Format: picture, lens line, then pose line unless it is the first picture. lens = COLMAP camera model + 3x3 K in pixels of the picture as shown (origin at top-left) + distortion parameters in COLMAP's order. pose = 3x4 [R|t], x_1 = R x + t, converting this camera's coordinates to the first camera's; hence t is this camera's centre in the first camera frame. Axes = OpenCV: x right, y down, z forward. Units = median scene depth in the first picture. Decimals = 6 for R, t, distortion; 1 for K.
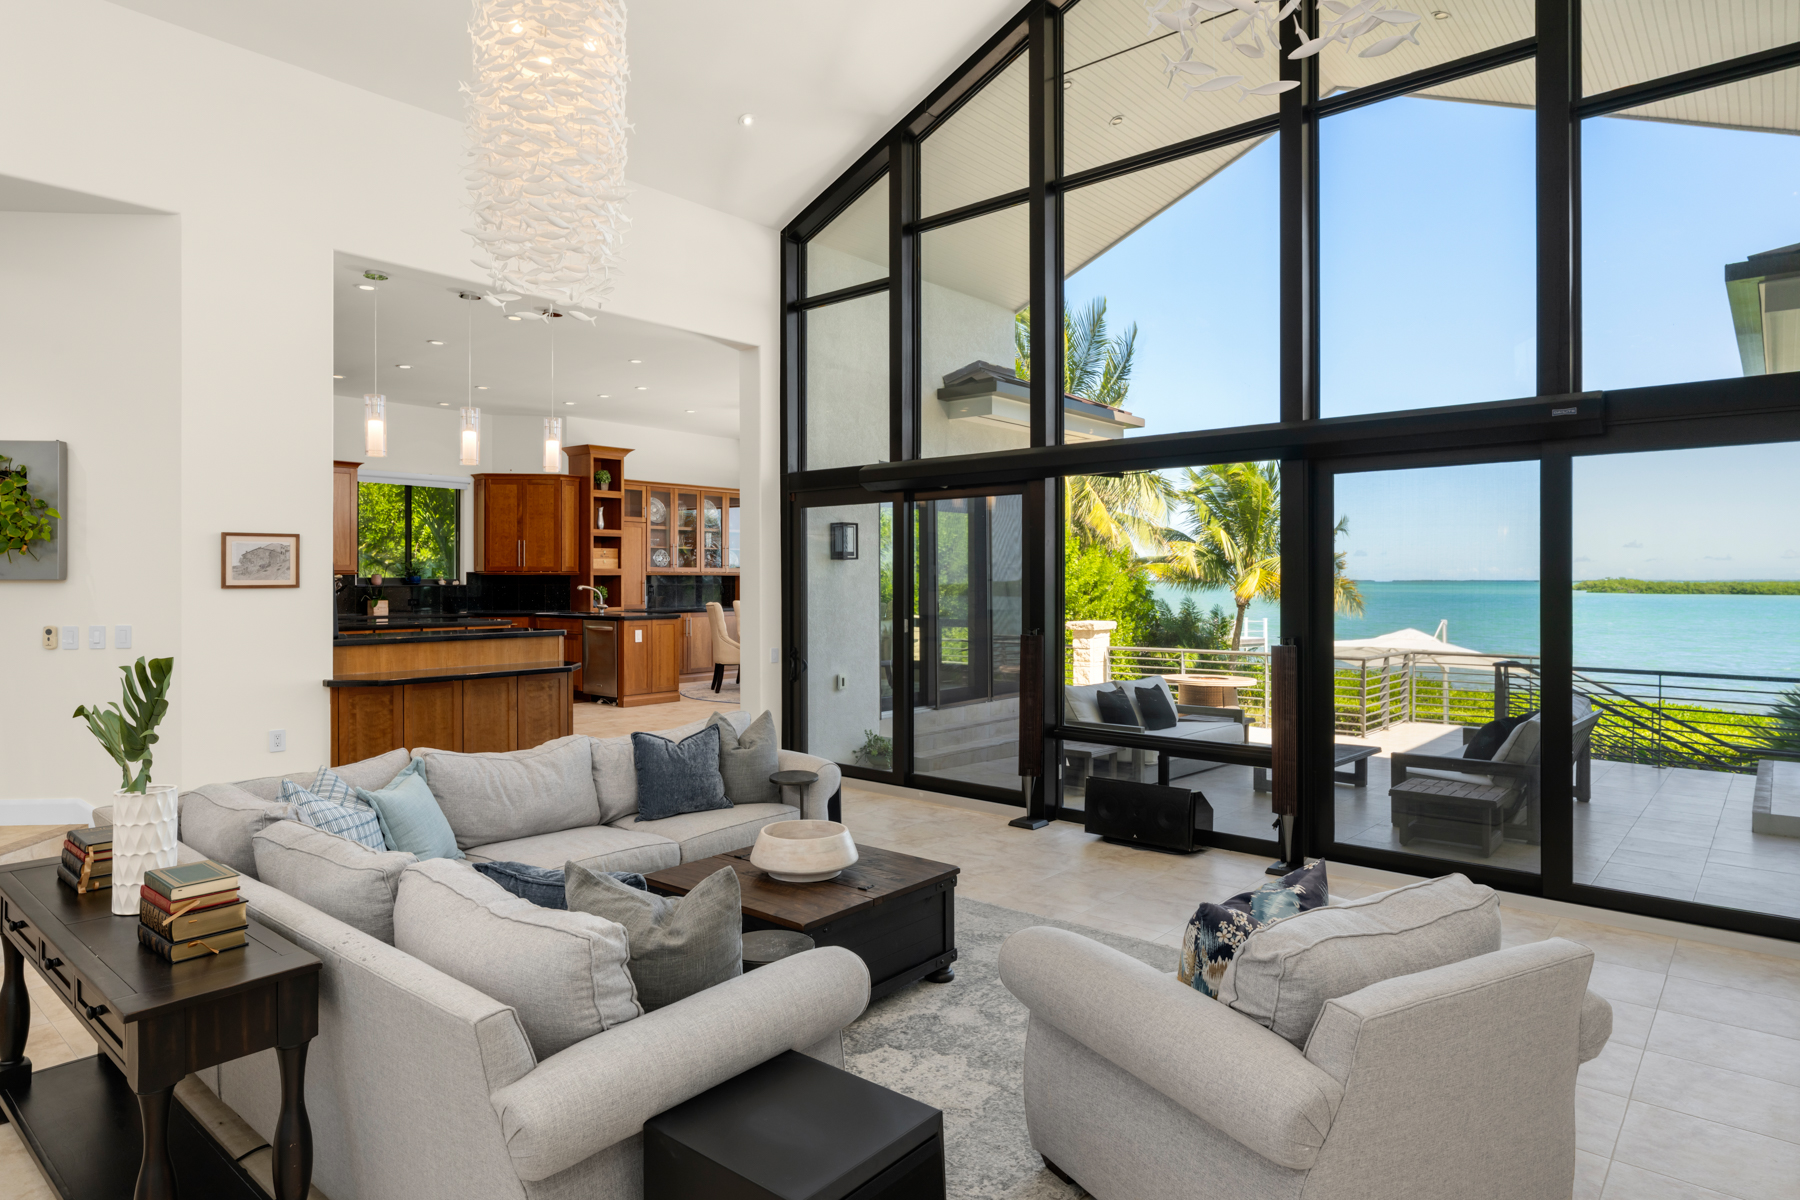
lens RADIAL K [[1001.2, 0, 908.3], [0, 1001.2, 591.6], [0, 0, 1]] dist [0.003434, 0.000484]
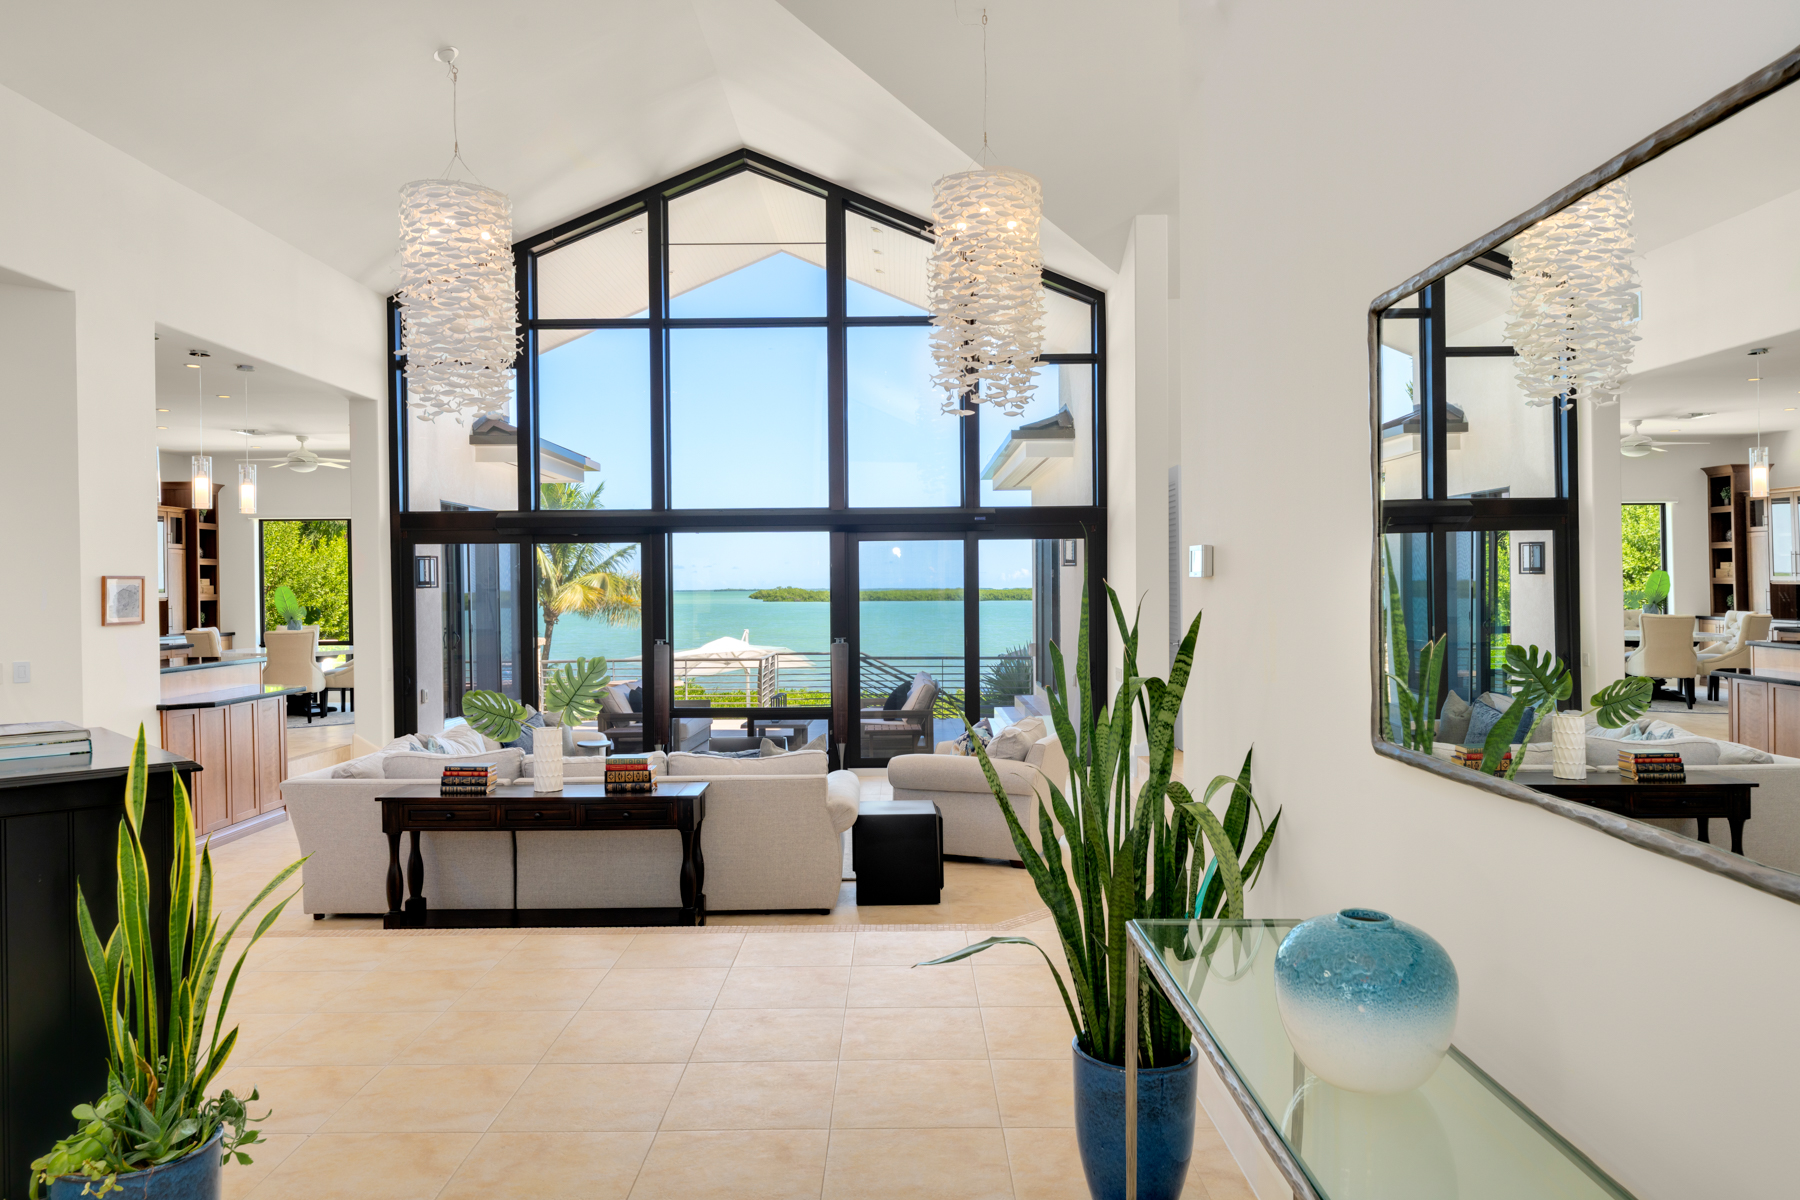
lens RADIAL K [[1001.2, 0, 908.3], [0, 1001.2, 591.6], [0, 0, 1]] dist [0.003434, 0.000484]
pose [[0.773456, -0.007442, 0.633806, -0.401499], [0.016290, 0.999834, -0.008140, -0.013066], [-0.633640, 0.016621, 0.773449, -0.239855]]
